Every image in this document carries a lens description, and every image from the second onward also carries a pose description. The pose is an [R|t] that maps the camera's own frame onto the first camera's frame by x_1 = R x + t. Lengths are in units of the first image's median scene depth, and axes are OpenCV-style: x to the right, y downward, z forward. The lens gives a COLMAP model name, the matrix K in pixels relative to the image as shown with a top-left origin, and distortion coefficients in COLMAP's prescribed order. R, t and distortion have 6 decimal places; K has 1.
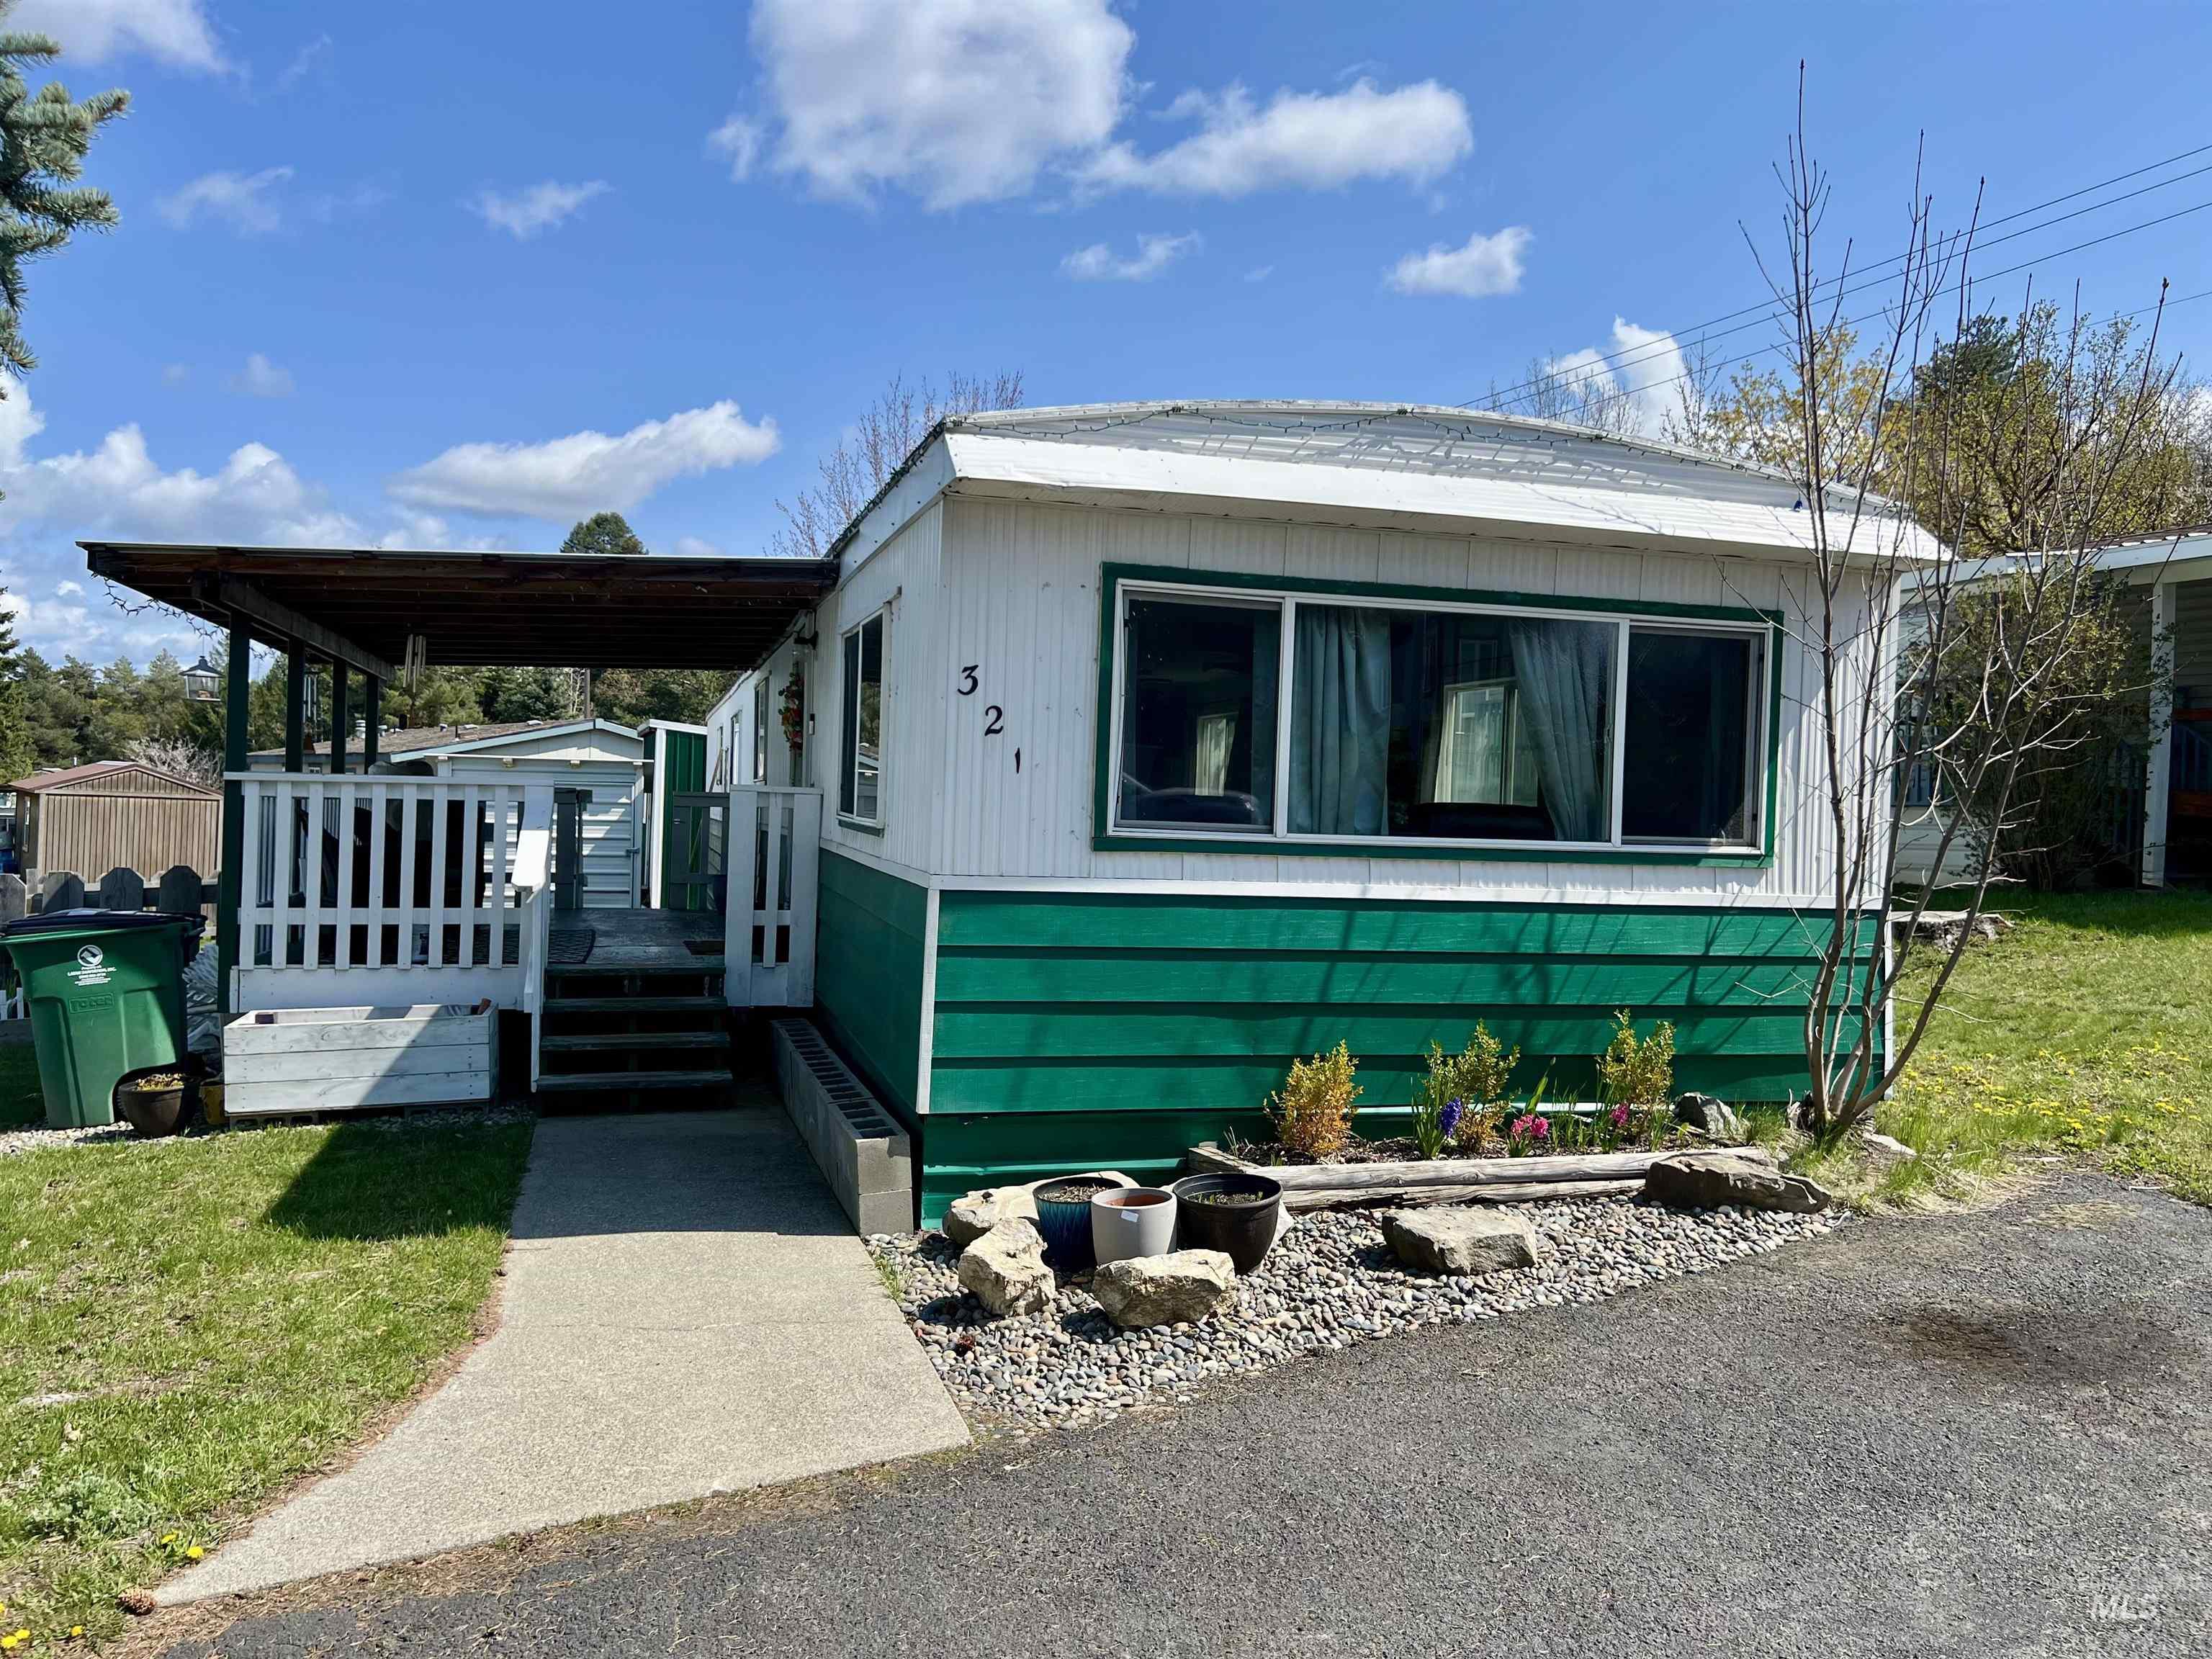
lens RADIAL K [[1678.9, 0, 1108.6], [0, 1678.9, 821.7], [0, 0, 1]] dist [0.043889, -0.046475]
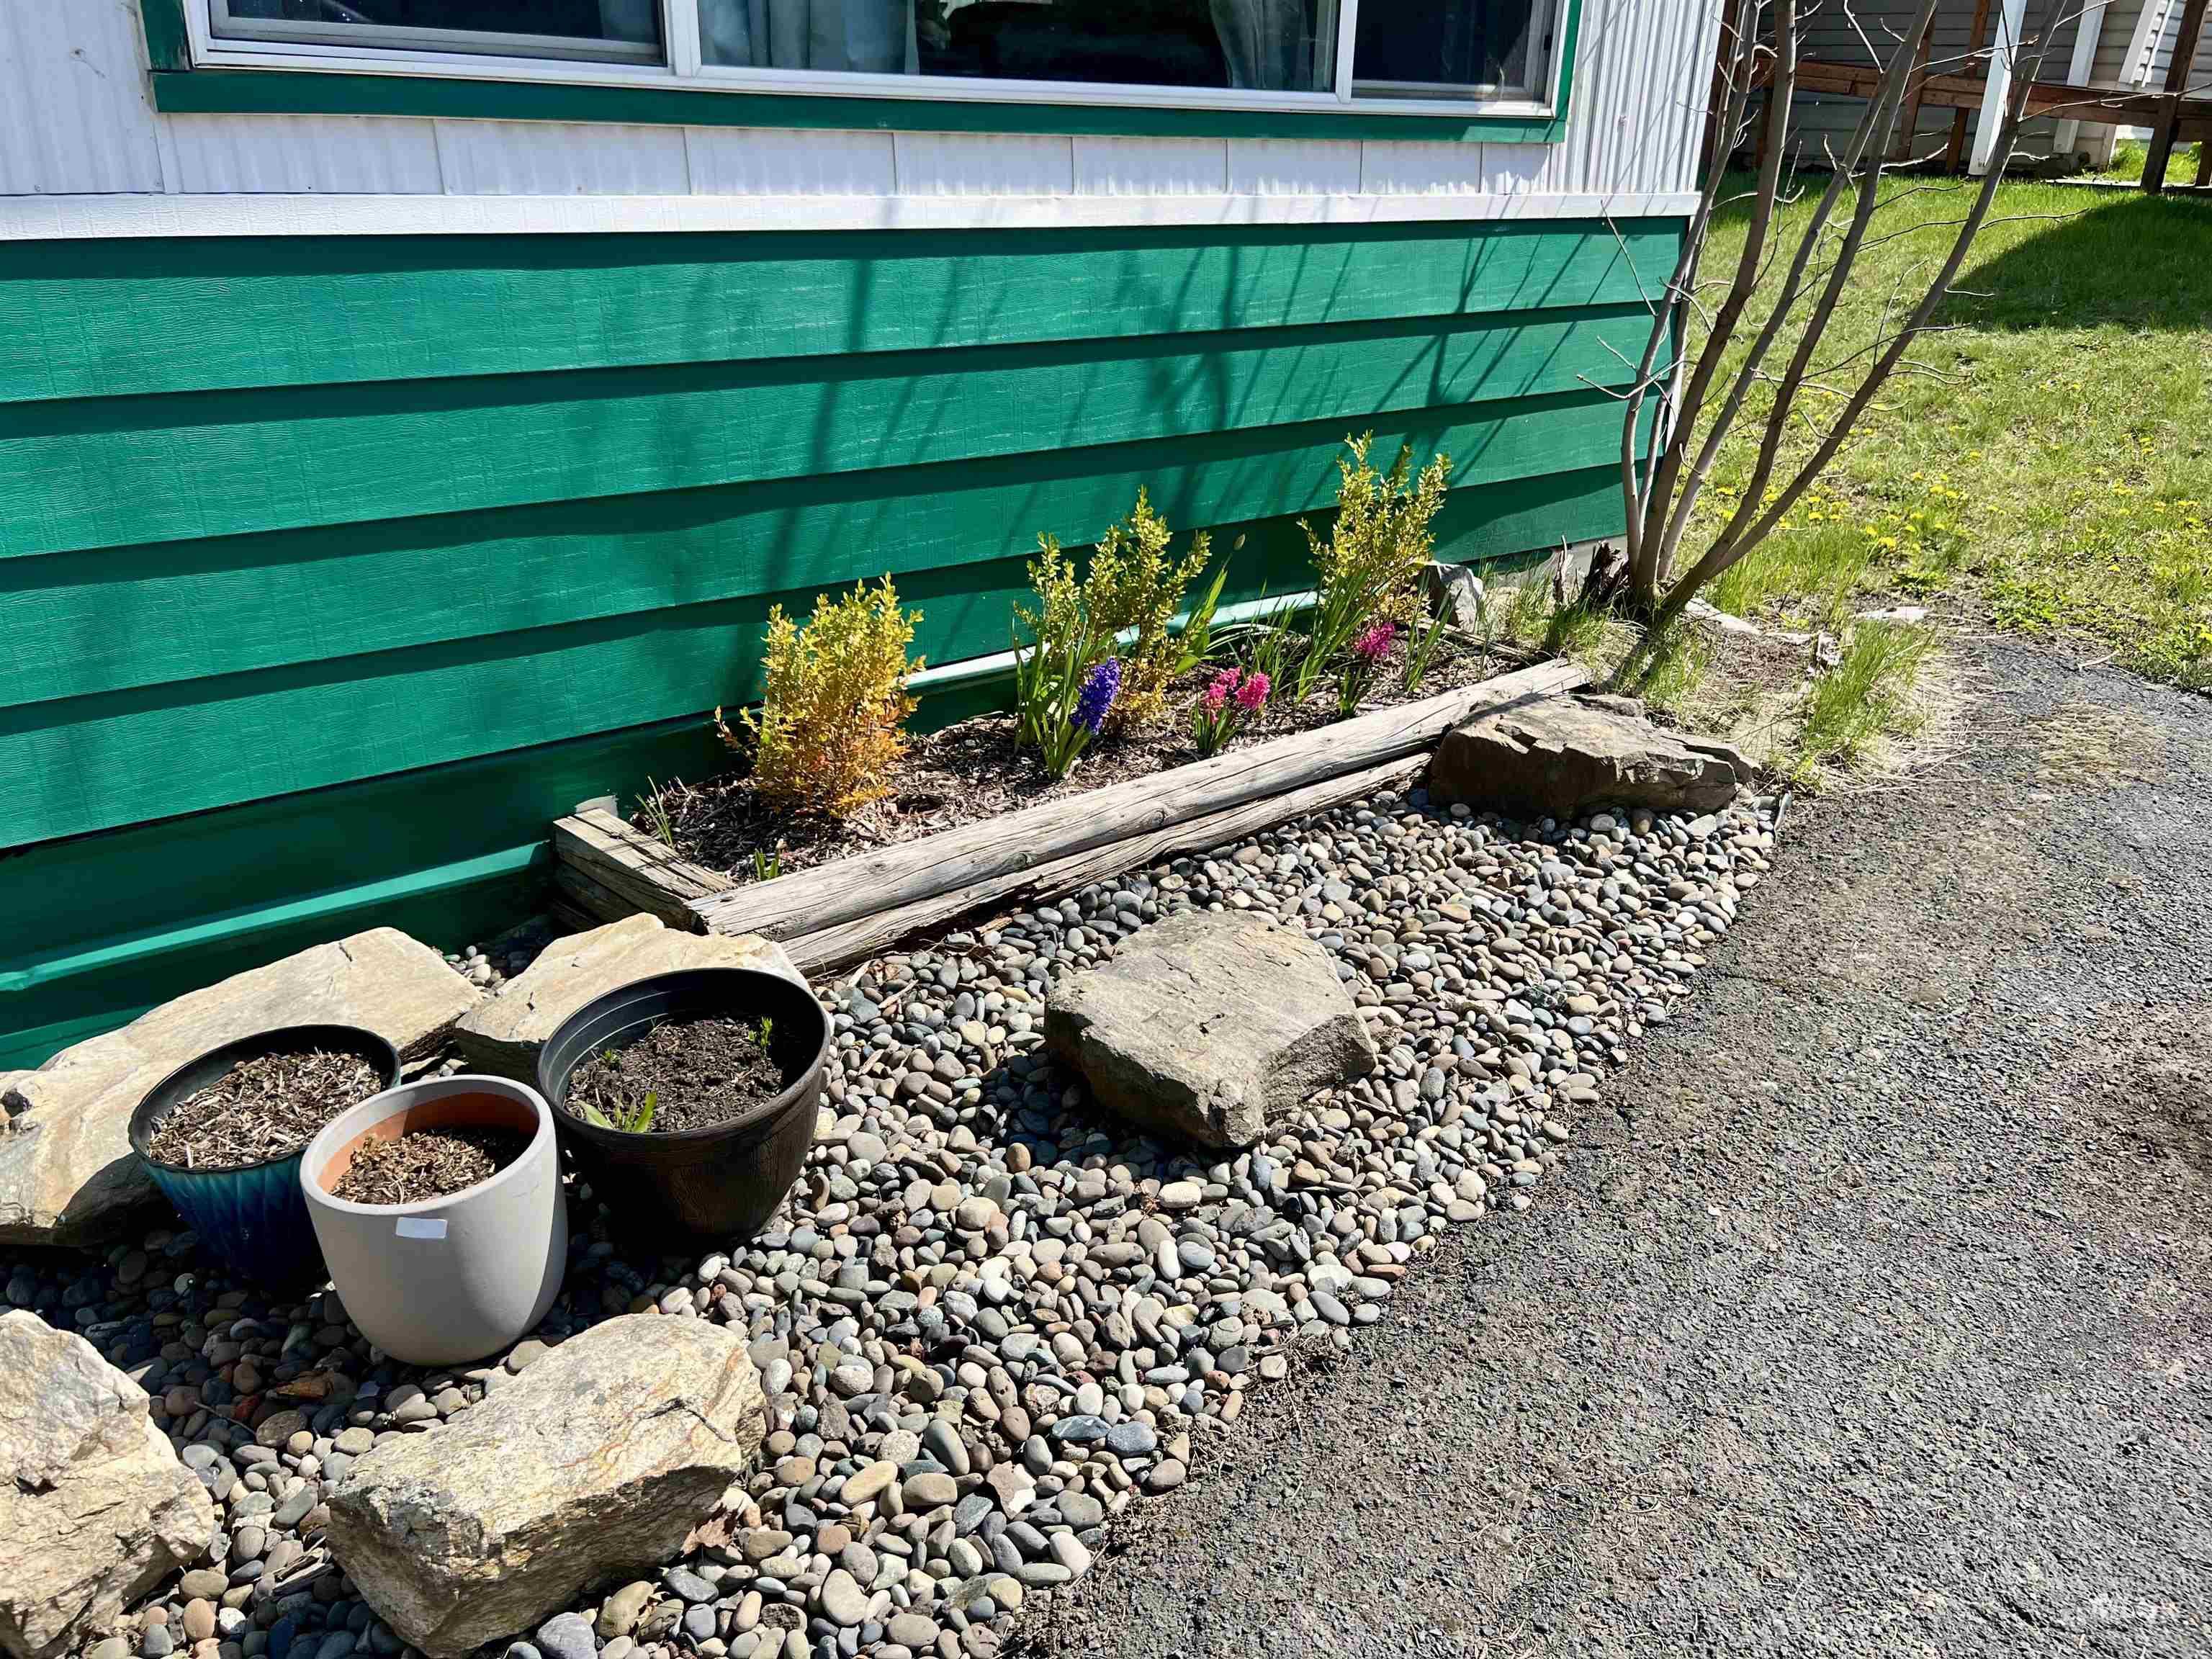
lens RADIAL K [[1678.9, 0, 1117.7], [0, 1678.9, 829.9], [0, 0, 1]] dist [0.043889, -0.046475]
pose [[0.926528, -0.152046, 0.344132, 0.030779], [0.003397, 0.918042, 0.396468, 0.015057], [-0.376209, -0.366170, 0.851109, 0.544985]]
